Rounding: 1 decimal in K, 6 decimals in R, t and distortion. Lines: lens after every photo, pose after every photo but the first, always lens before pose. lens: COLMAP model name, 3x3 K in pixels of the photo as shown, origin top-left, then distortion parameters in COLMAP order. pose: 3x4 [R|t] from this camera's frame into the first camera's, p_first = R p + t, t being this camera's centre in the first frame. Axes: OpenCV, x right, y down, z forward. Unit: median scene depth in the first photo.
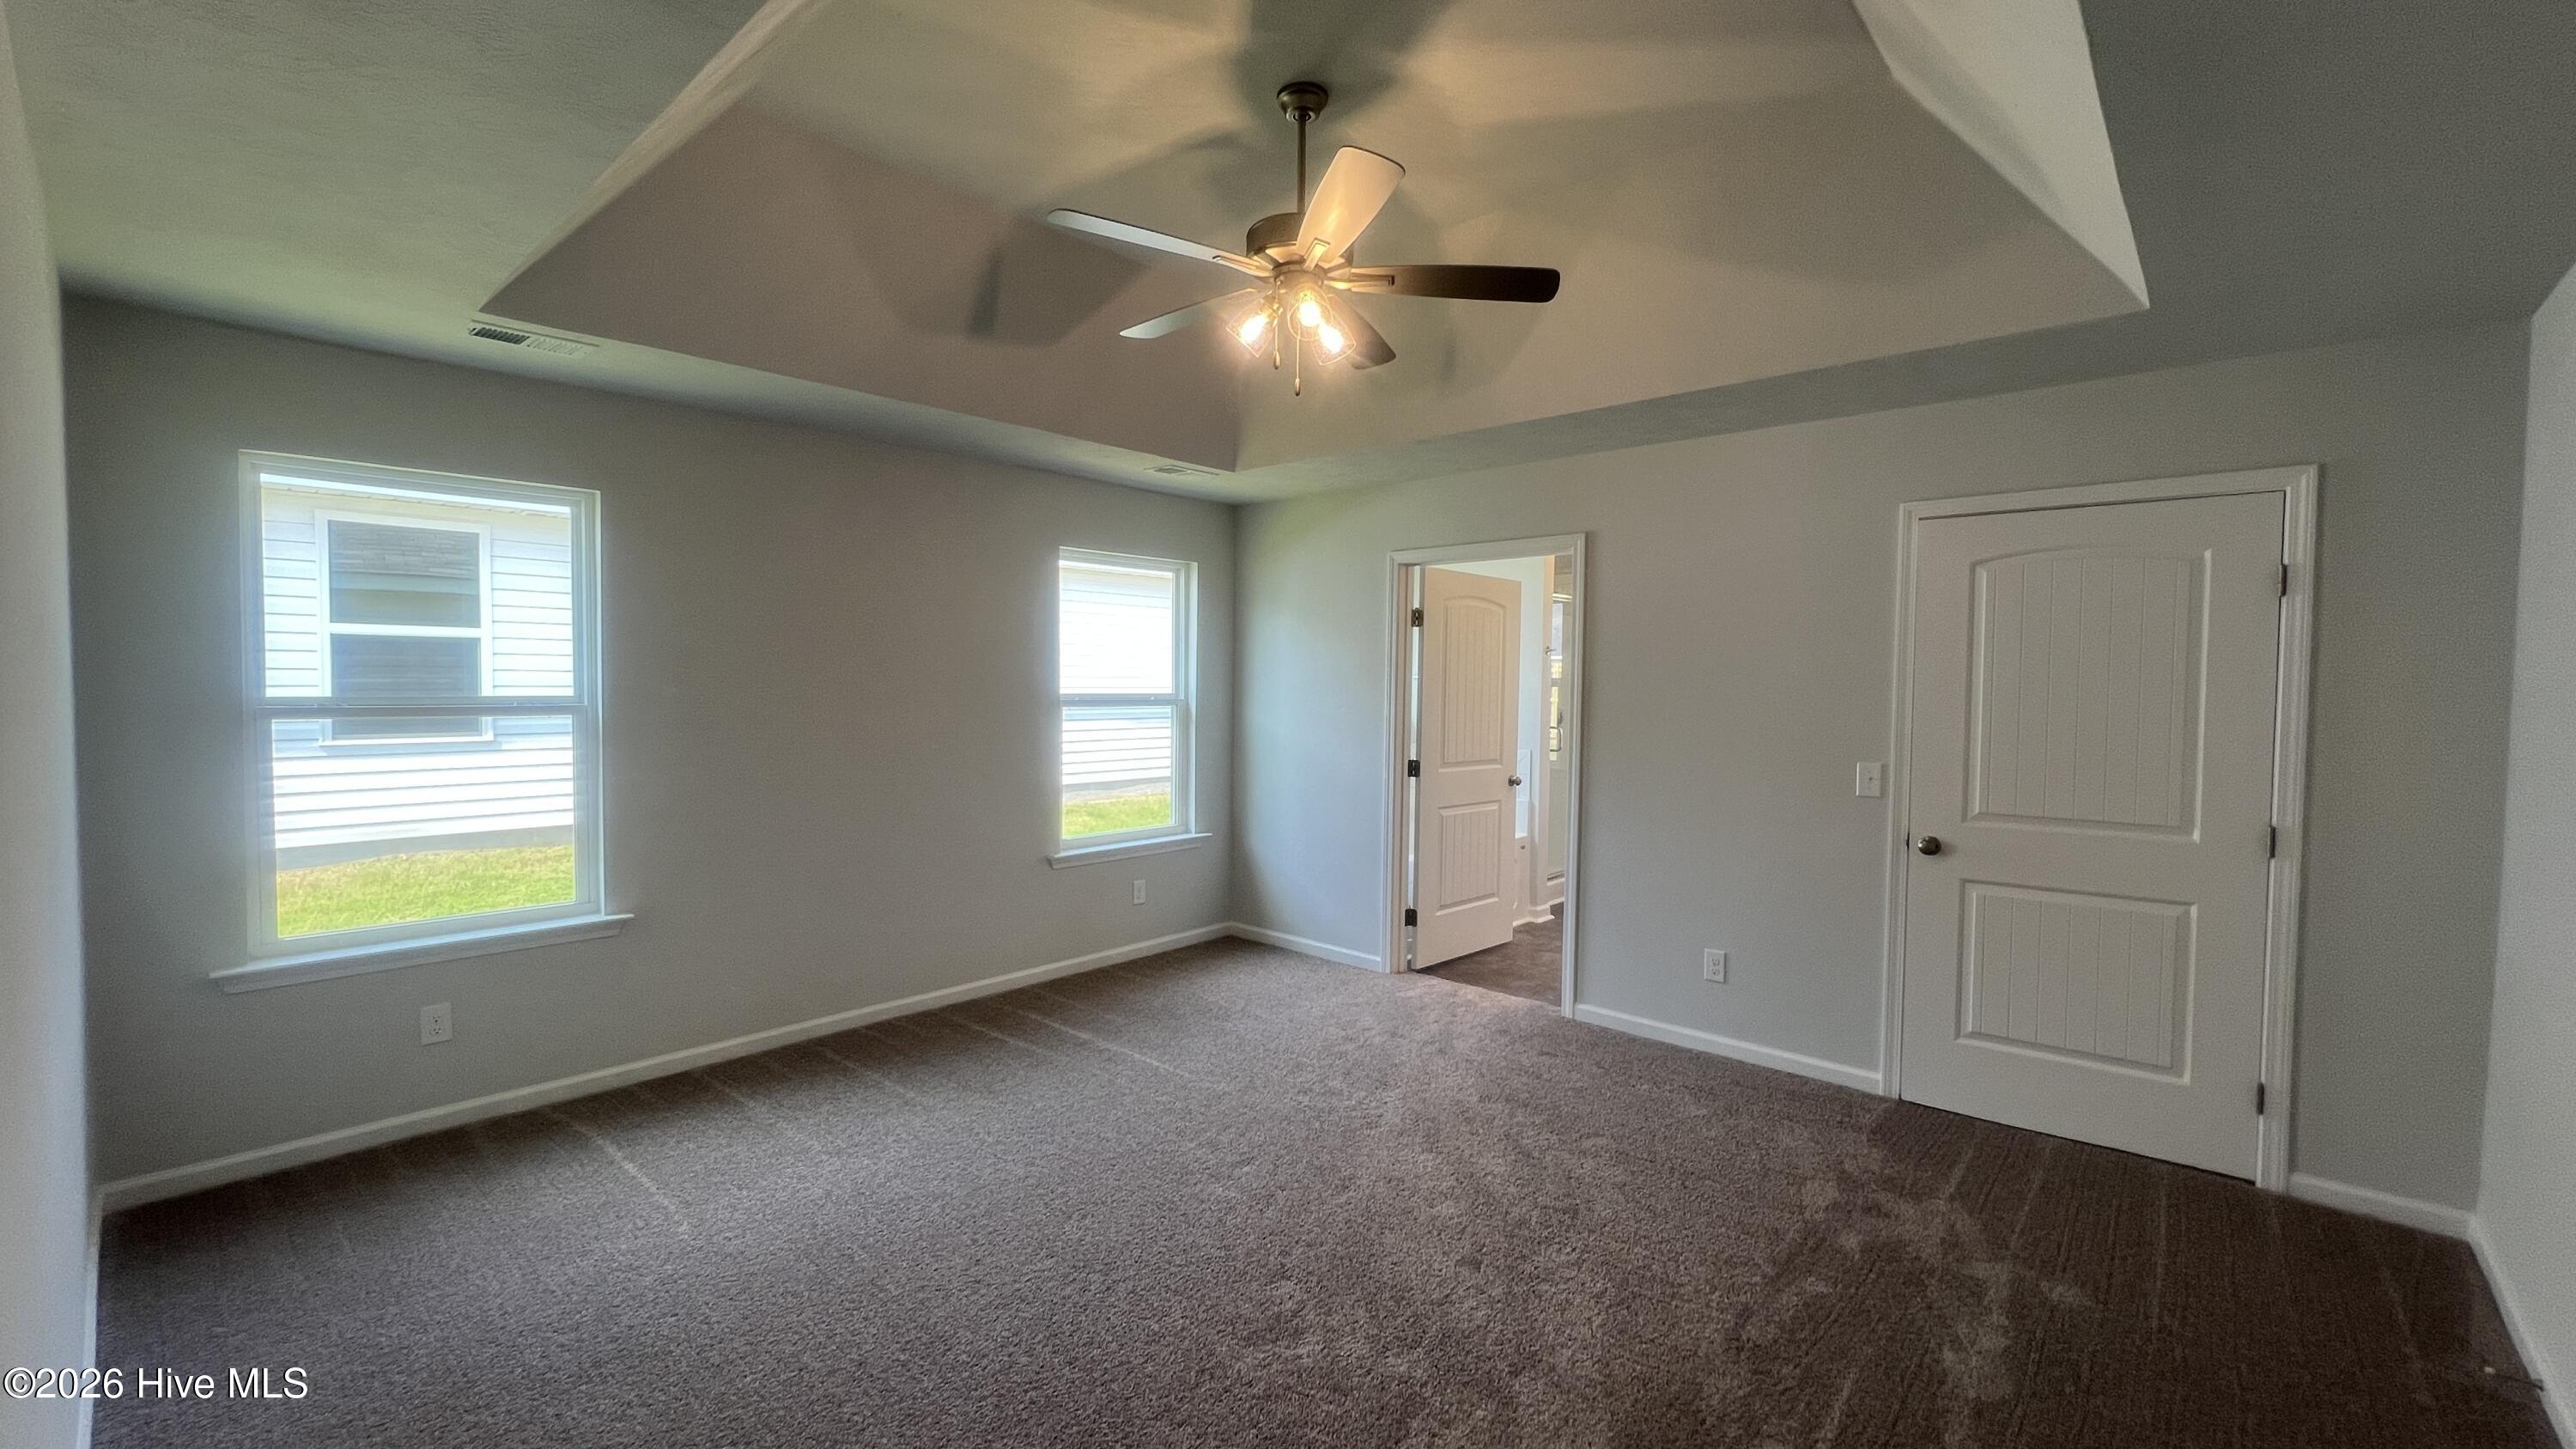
lens RADIAL K [[1035.6, 0, 1288.0], [0, 1035.6, 724.5], [0, 0, 1]] dist [-0.003469, 0.000525]
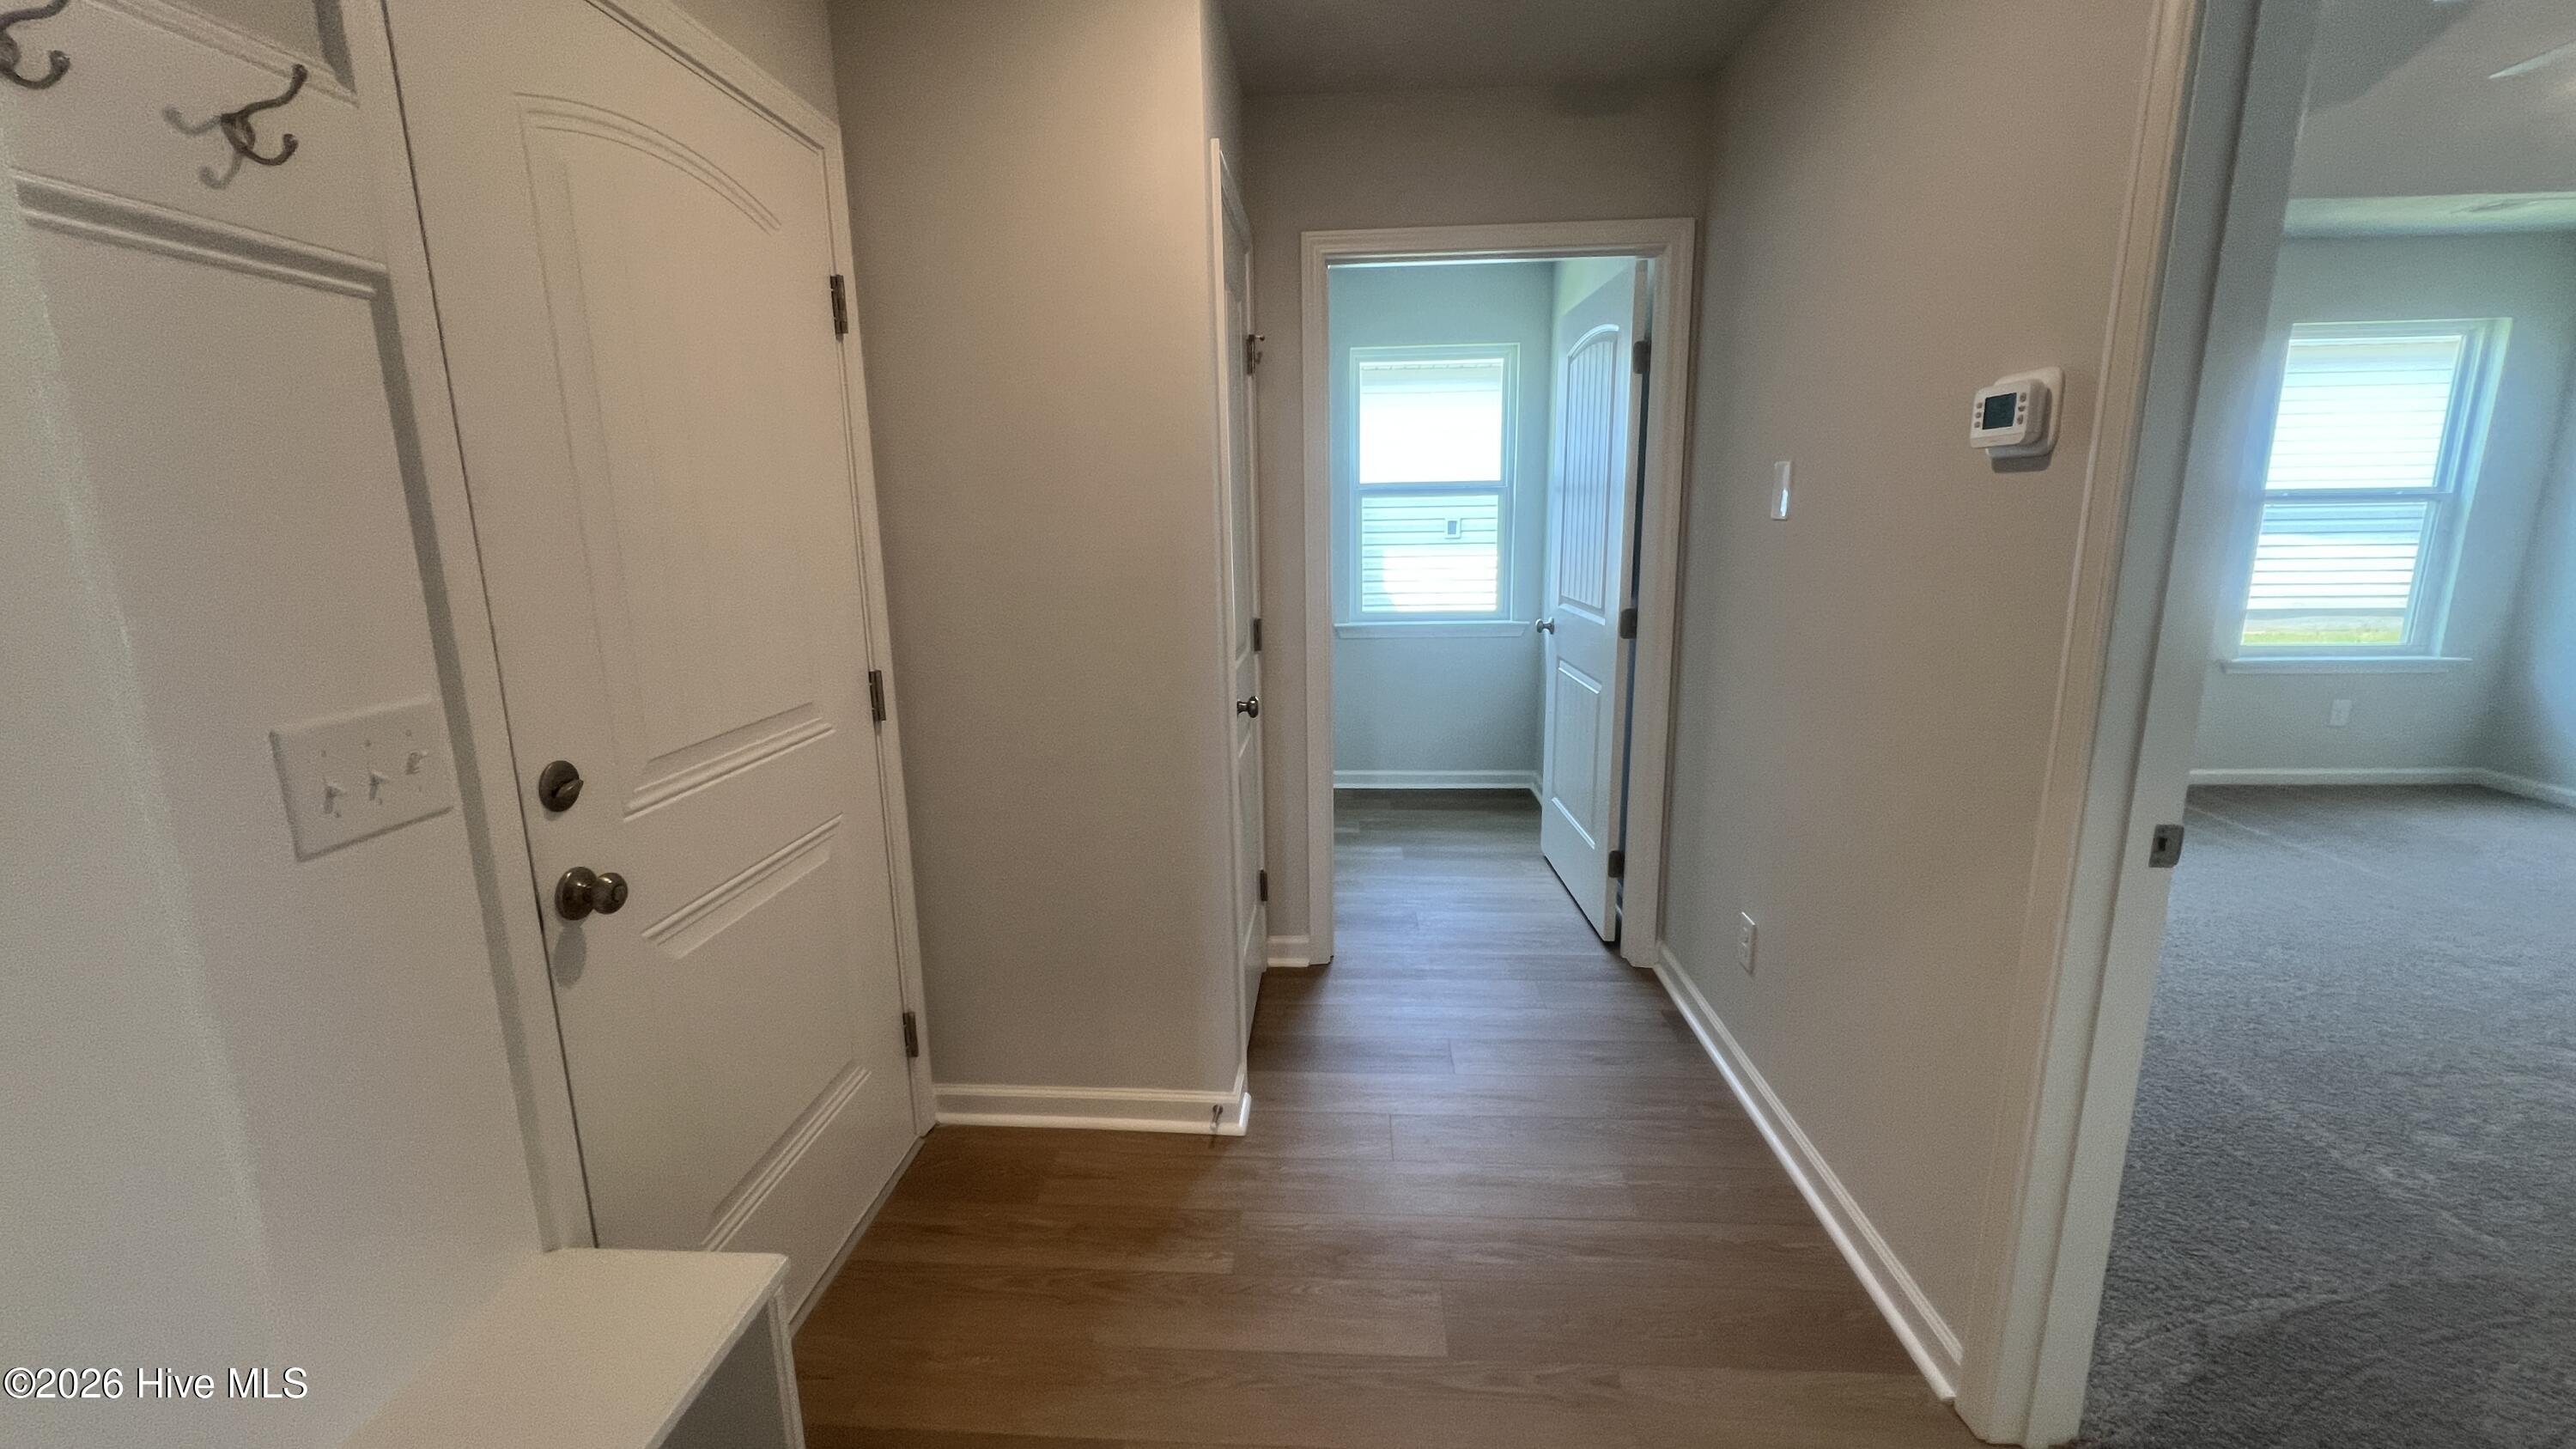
lens RADIAL K [[1035.6, 0, 1288.0], [0, 1035.6, 724.5], [0, 0, 1]] dist [-0.003469, 0.000525]
pose [[0.625461, 0.140537, -0.767494, -0.026512], [-0.010874, 0.985120, 0.171526, 0.028581], [0.780180, -0.098937, 0.617682, -0.274760]]
